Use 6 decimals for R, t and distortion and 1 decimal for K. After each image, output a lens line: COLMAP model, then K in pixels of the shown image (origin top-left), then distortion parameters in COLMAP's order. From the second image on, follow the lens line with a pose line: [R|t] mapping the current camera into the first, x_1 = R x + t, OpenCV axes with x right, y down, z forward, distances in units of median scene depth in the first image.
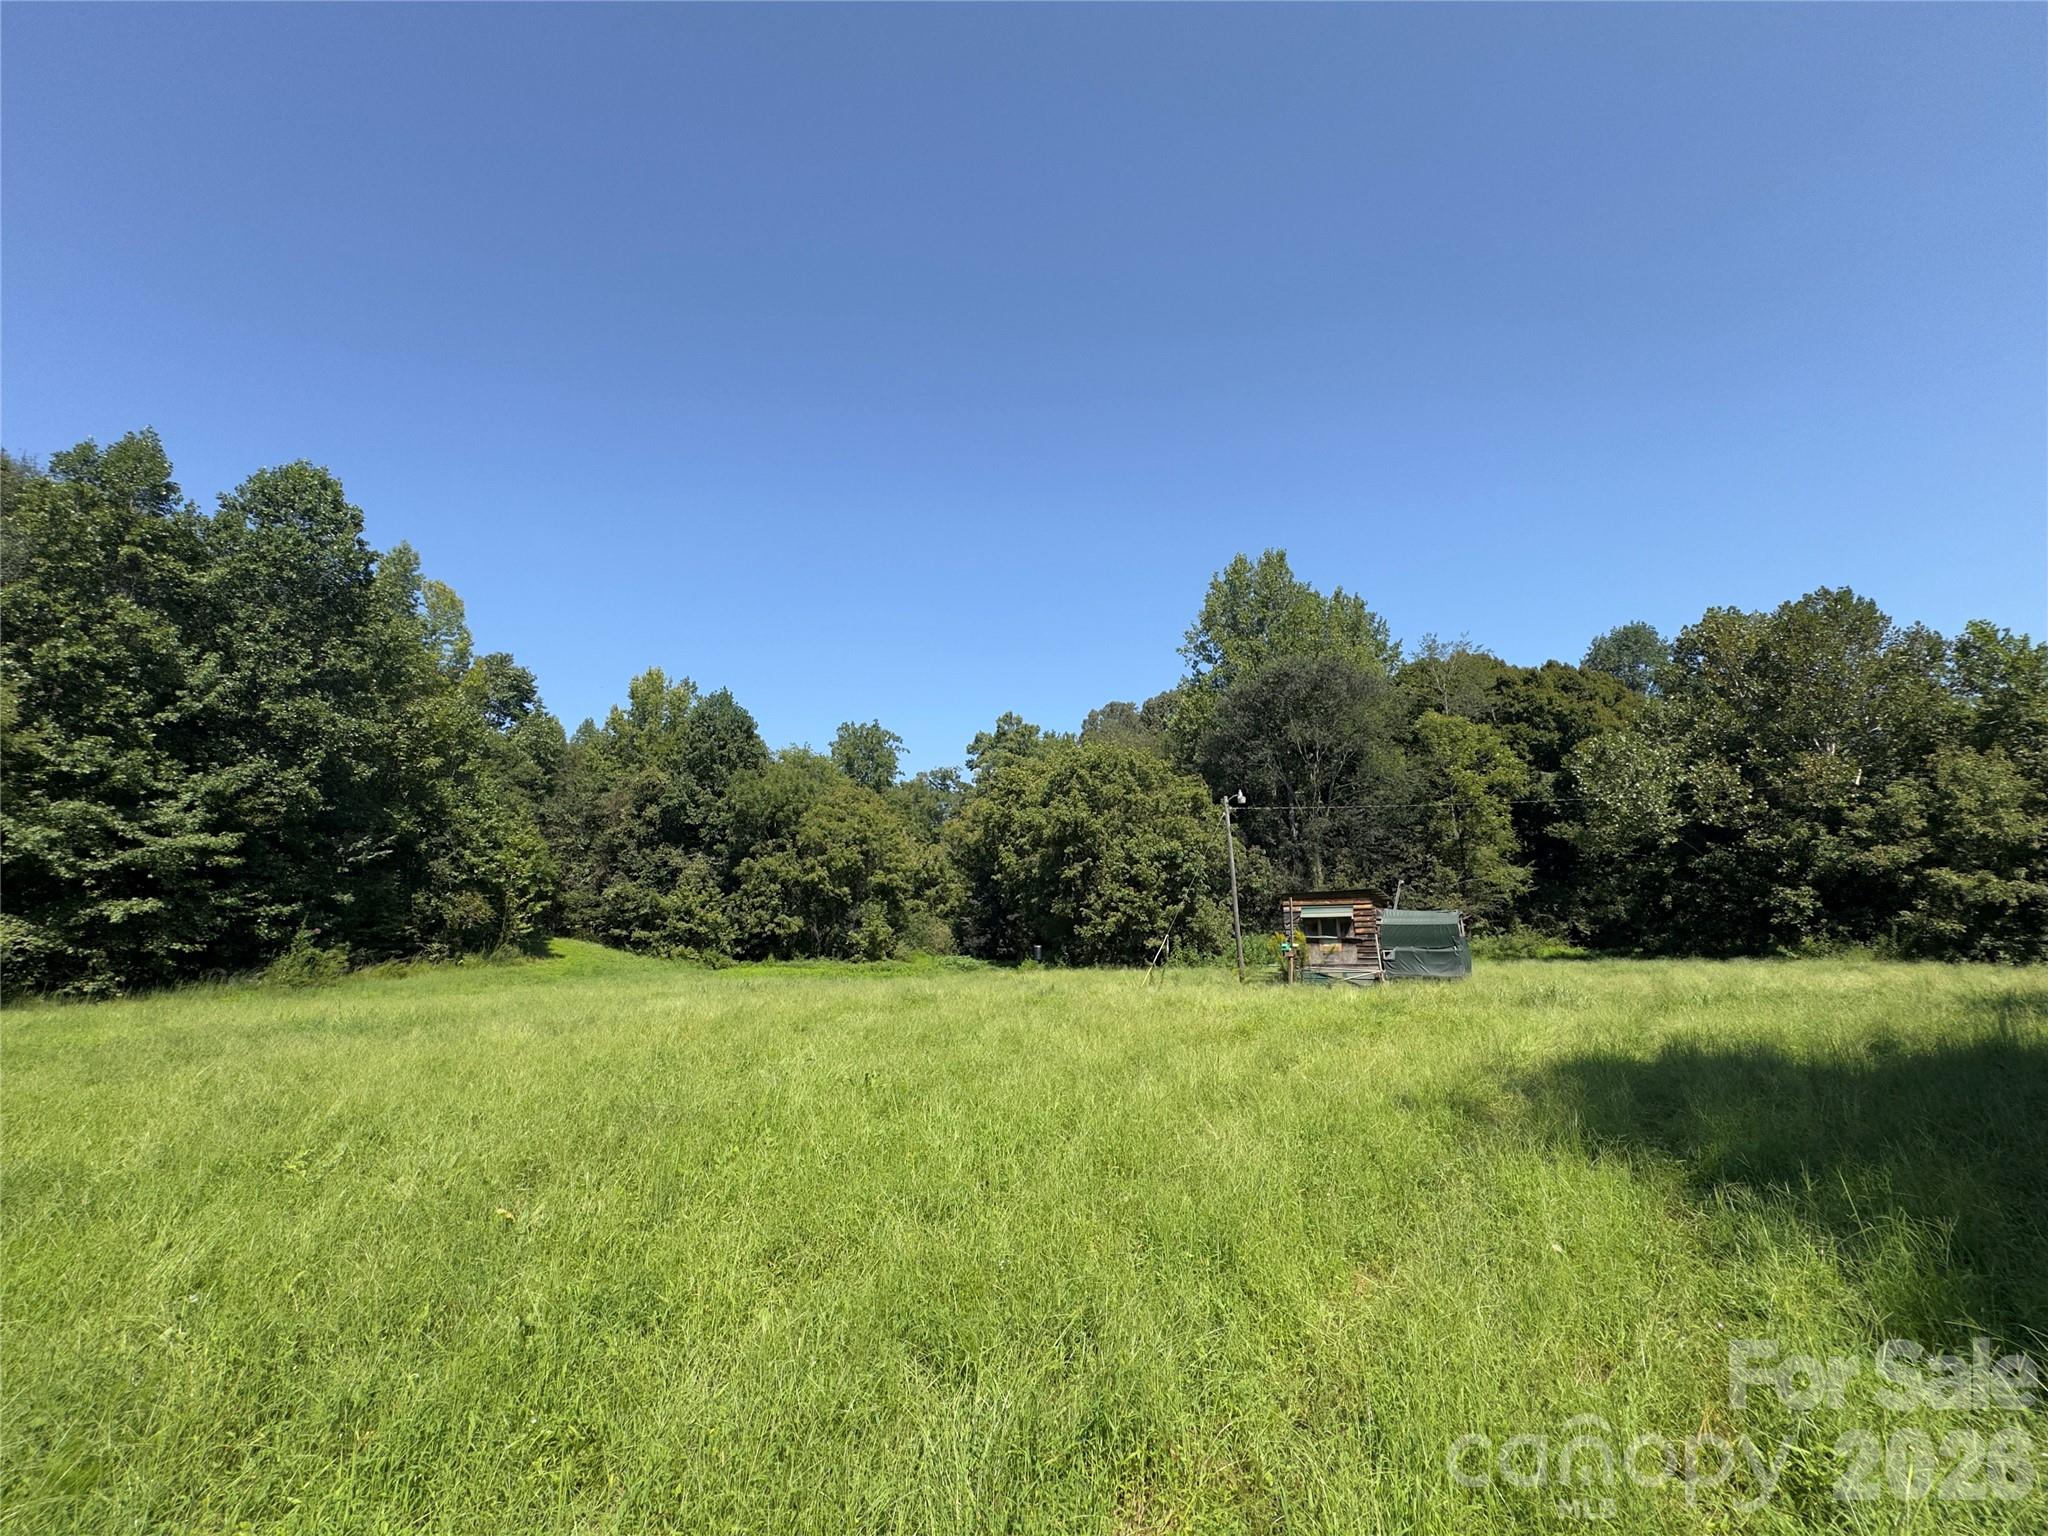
lens RADIAL K [[812.6, 0, 1023.9], [0, 812.6, 775.5], [0, 0, 1]] dist [-0.002572, 0.000331]
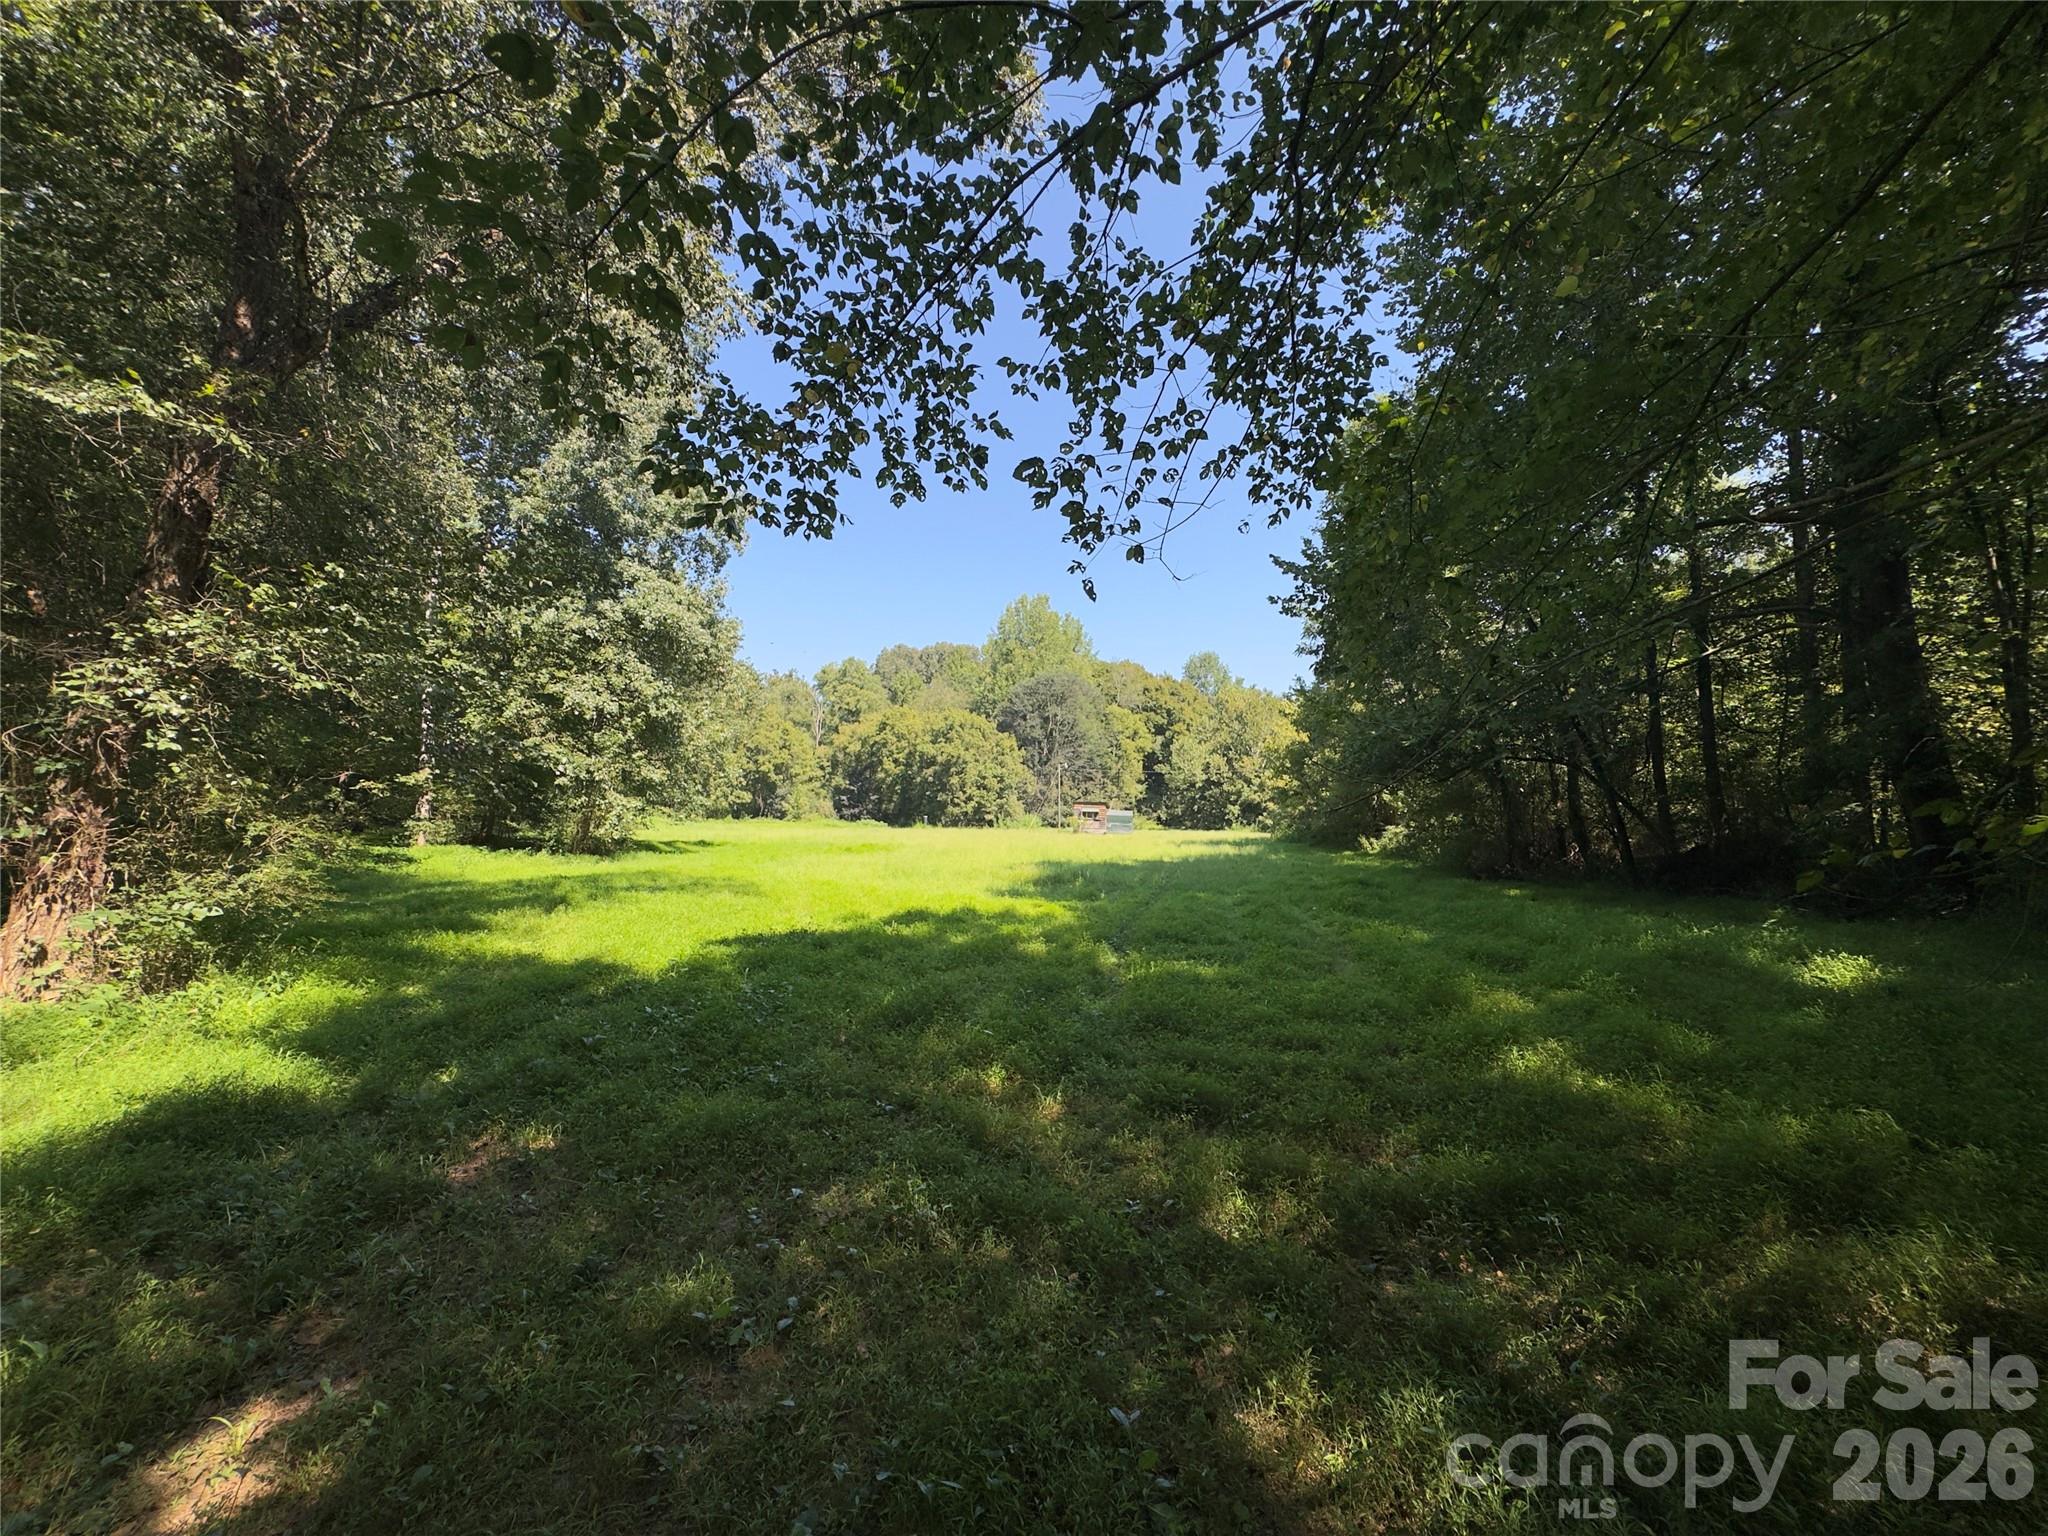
lens RADIAL K [[812.6, 0, 1029.9], [0, 812.6, 771.9], [0, 0, 1]] dist [-0.002572, 0.000331]
pose [[0.902359, 0.056959, 0.427205, -0.553379], [-0.121291, 0.984727, 0.124903, -0.153732], [-0.413566, -0.164523, 0.895486, -0.754113]]
